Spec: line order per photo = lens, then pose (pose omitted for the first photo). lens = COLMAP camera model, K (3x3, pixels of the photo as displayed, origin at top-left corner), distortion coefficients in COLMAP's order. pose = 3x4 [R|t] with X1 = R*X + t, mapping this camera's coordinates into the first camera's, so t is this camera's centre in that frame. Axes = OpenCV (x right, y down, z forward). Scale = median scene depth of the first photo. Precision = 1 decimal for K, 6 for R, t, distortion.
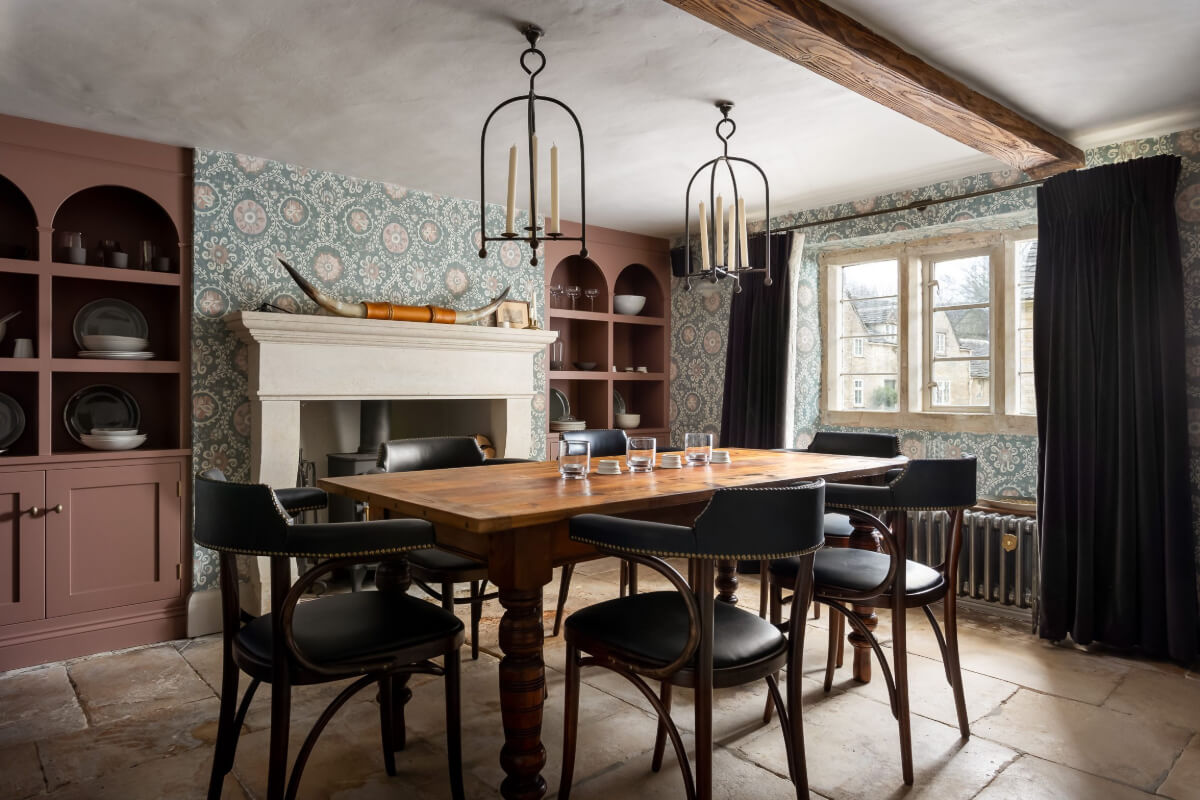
lens RADIAL K [[774.6, 0, 600.7], [0, 774.6, 387.6], [0, 0, 1]] dist [-0.003870, -0.000103]
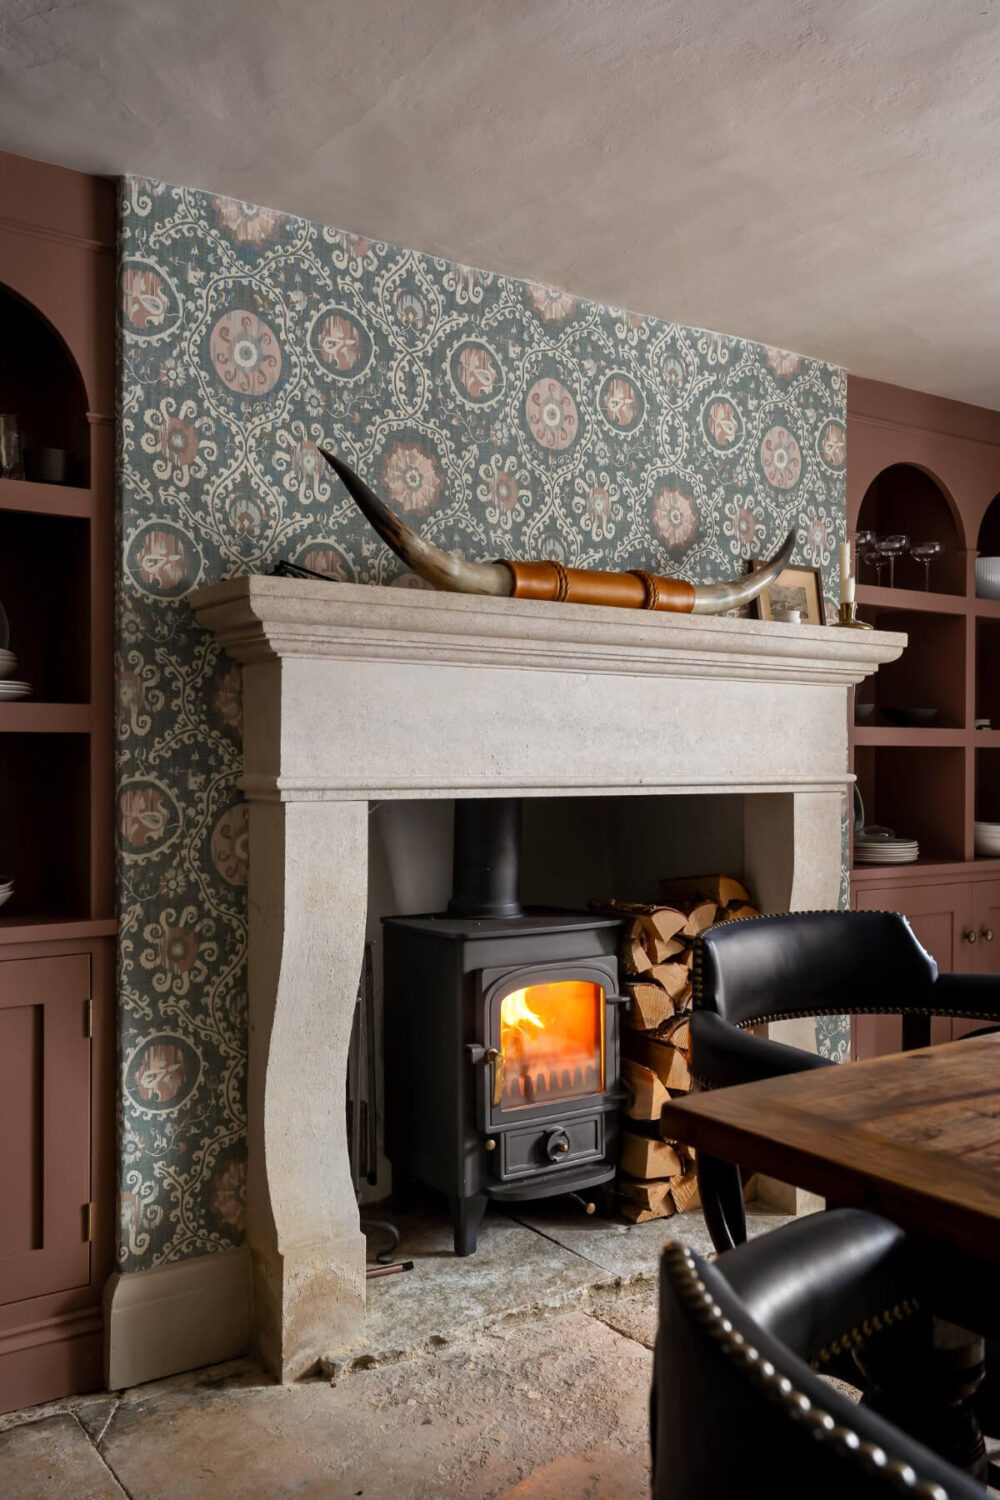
lens RADIAL K [[1294.3, 0, 500.0], [0, 1294.3, 759.4], [0, 0, 1]] dist [0.016785, -0.001277]
pose [[0.993167, 0.000121, -0.116700, -0.239826], [-0.000039, 1.000000, 0.000705, -0.005166], [0.116700, -0.000696, 0.993167, 0.333526]]
